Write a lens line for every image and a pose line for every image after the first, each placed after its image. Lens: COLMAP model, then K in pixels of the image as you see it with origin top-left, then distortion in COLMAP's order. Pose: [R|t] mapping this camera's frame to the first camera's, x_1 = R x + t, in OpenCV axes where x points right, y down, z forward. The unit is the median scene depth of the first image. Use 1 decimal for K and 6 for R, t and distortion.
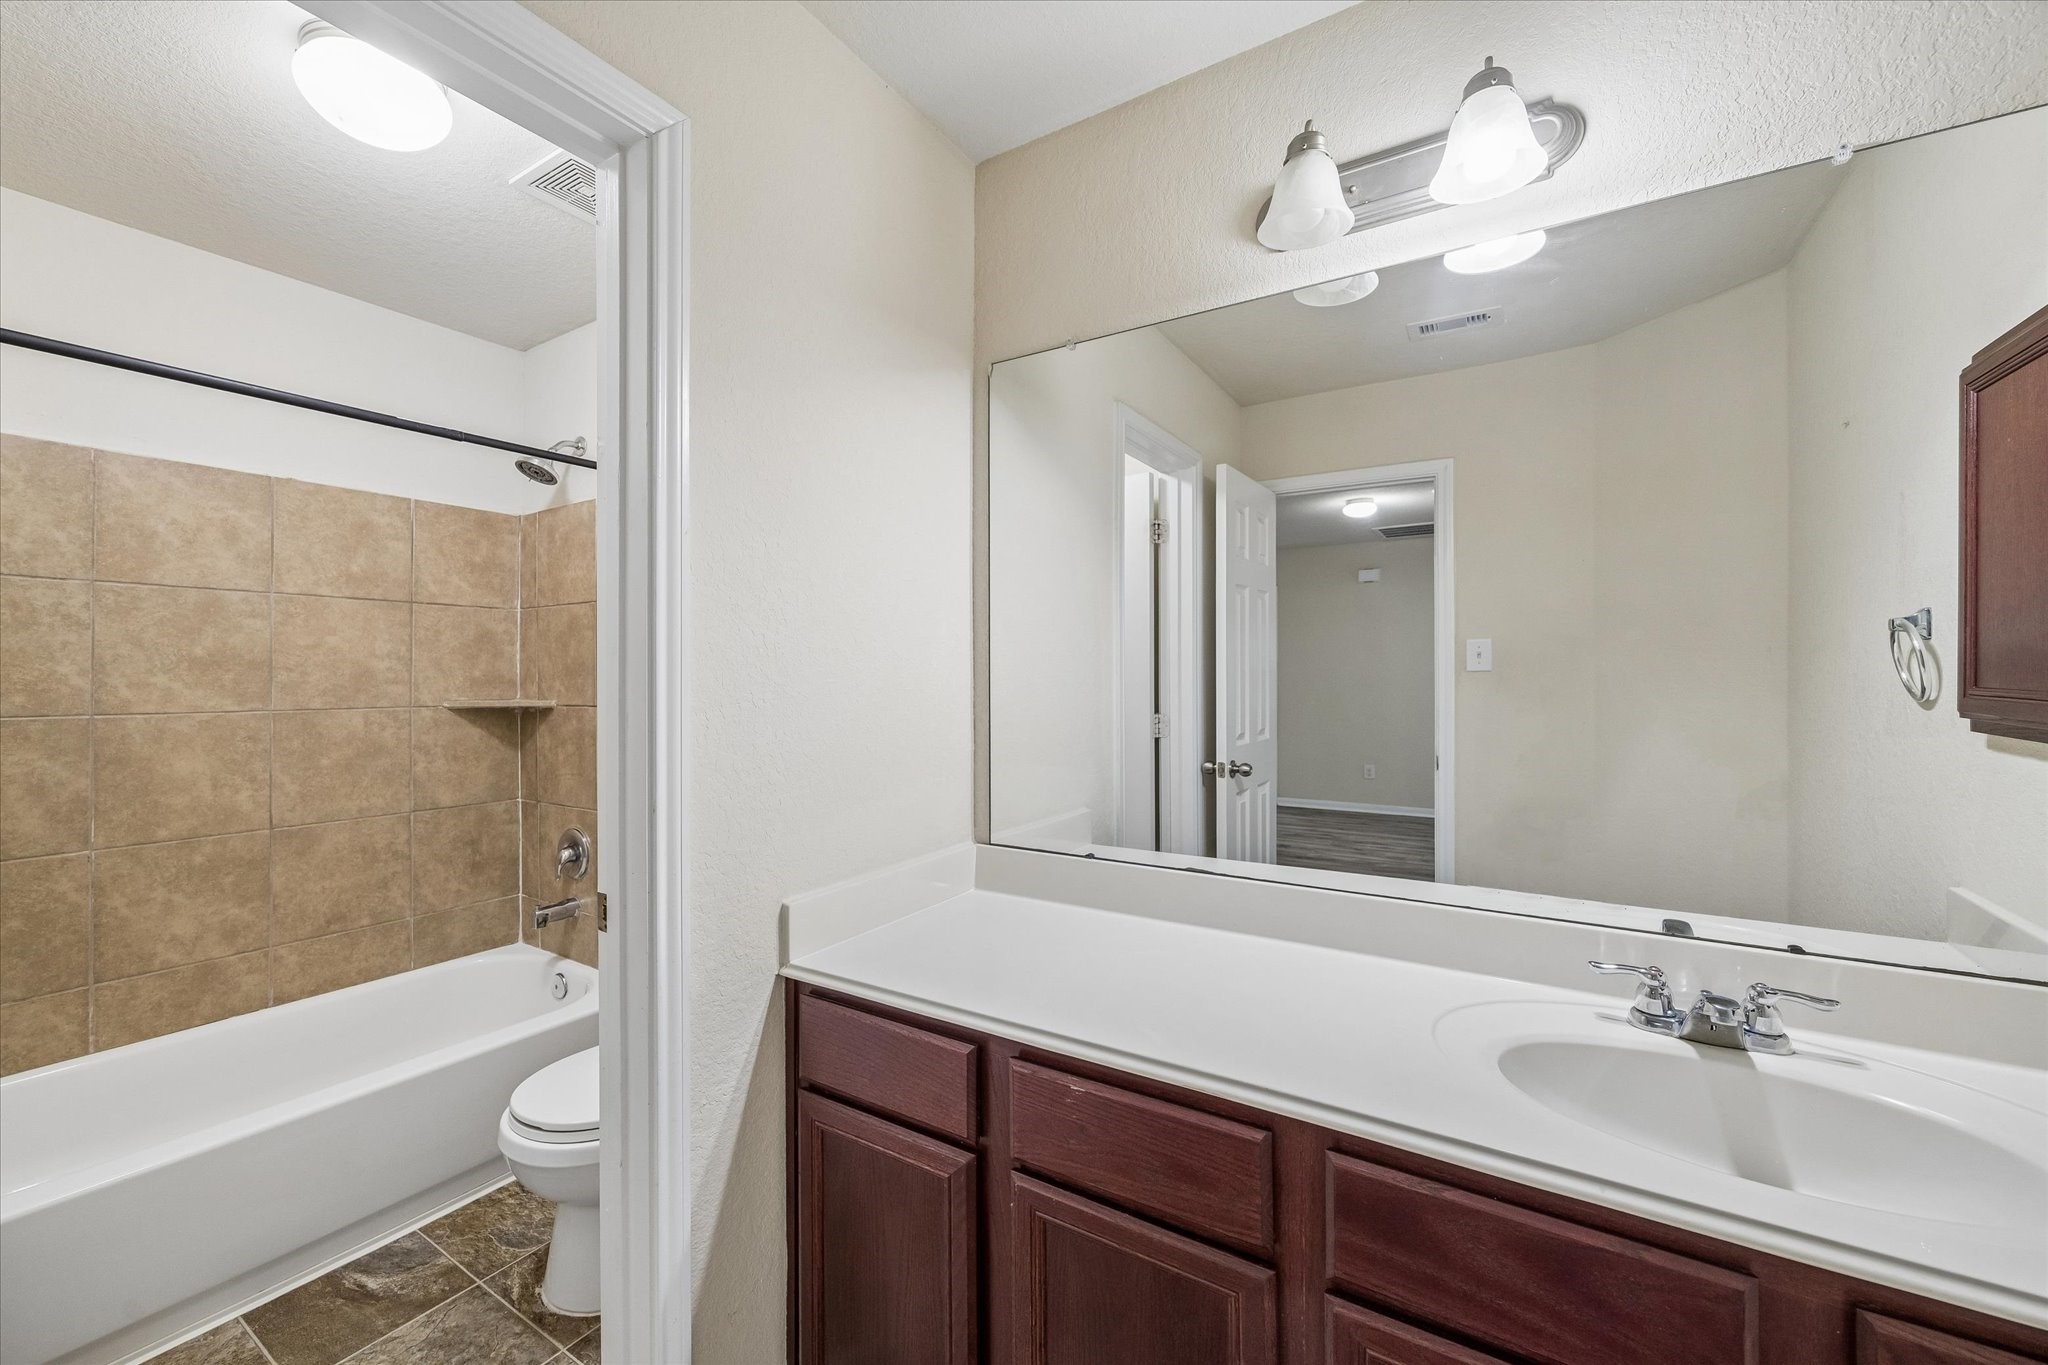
lens RADIAL K [[806.9, 0, 1024.0], [0, 806.9, 682.5], [0, 0, 1]] dist [-0.000620, -0.000076]
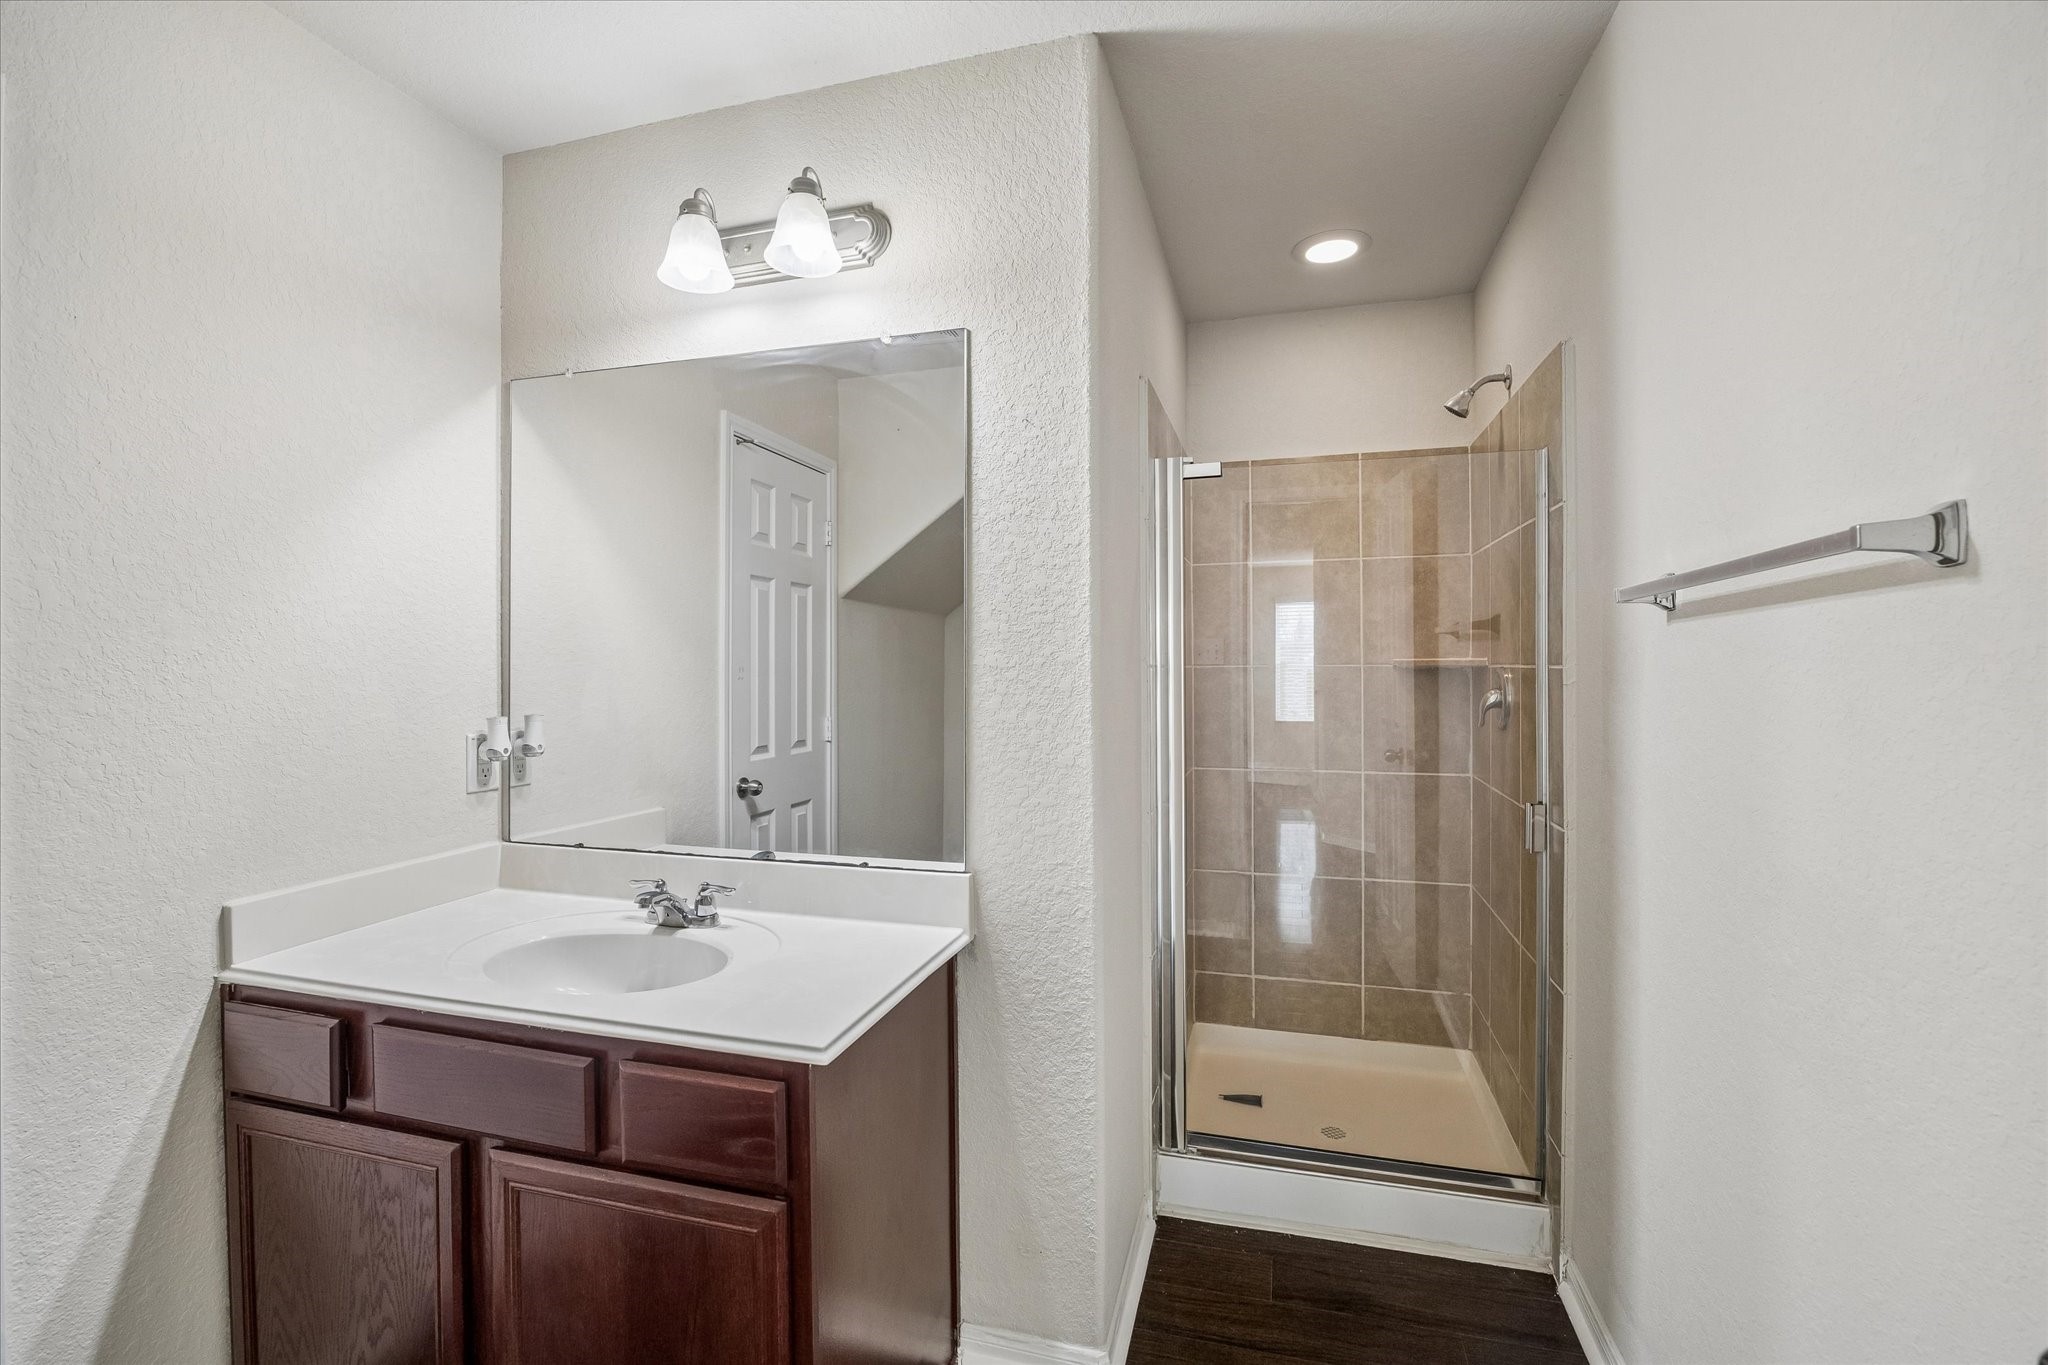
lens RADIAL K [[860.2, 0, 1024.0], [0, 860.2, 682.5], [0, 0, 1]] dist [-0.047587, -0.000096]
pose [[0.961124, -0.008474, 0.275987, 0.368588], [0.006839, 0.999953, 0.006883, 0.002280], [-0.276033, -0.004728, 0.961137, -0.225185]]
